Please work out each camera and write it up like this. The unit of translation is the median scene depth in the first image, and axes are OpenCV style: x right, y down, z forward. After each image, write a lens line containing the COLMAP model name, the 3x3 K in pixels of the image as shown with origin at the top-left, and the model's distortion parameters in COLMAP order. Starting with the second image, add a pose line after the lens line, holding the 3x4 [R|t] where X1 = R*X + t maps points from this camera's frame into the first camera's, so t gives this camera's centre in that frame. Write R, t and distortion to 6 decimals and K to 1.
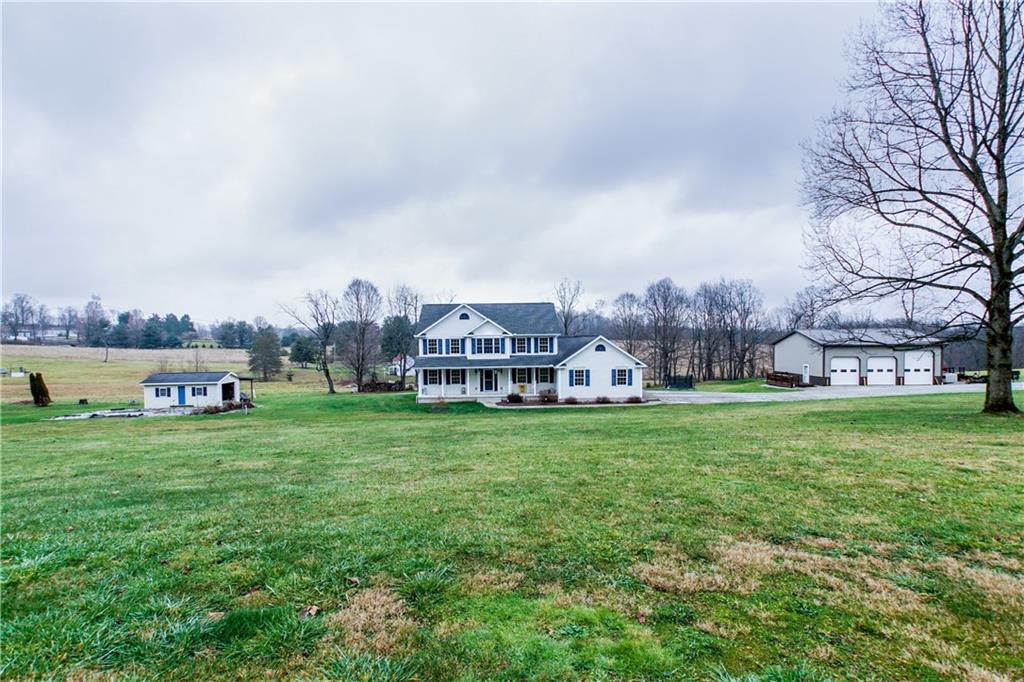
lens RADIAL K [[481.2, 0, 511.3], [0, 481.2, 339.7], [0, 0, 1]] dist [0.005771, 0.001061]
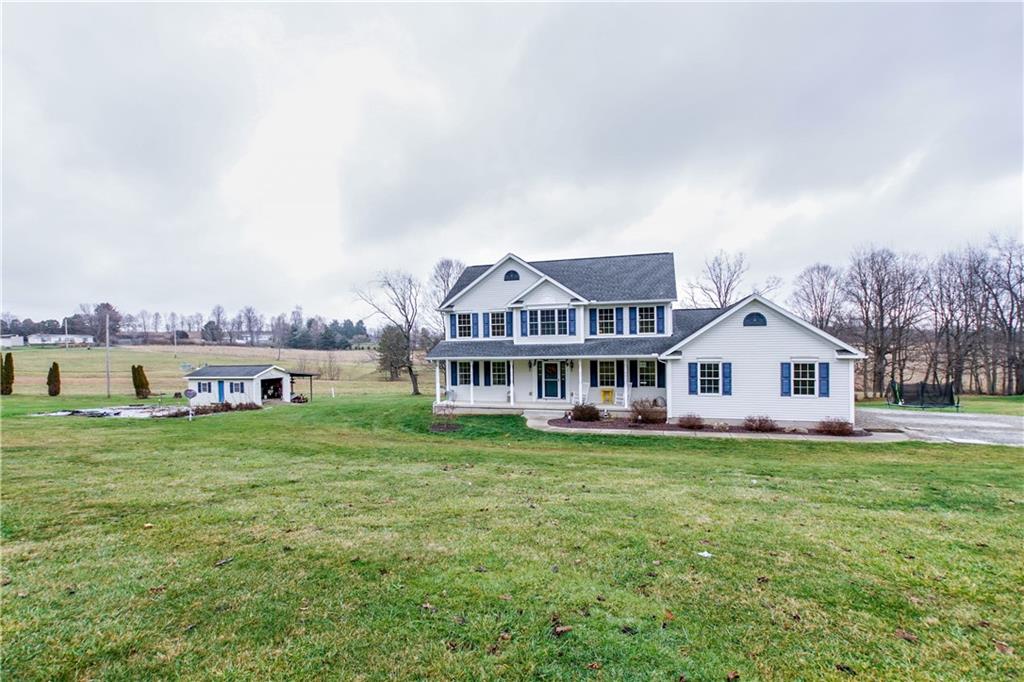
lens RADIAL K [[481.2, 0, 514.7], [0, 481.2, 341.2], [0, 0, 1]] dist [0.005771, 0.001061]
pose [[0.947062, -0.004938, -0.321013, 0.102841], [0.002335, 0.999961, -0.008492, 0.040729], [0.321043, 0.007292, 0.947037, 0.420395]]
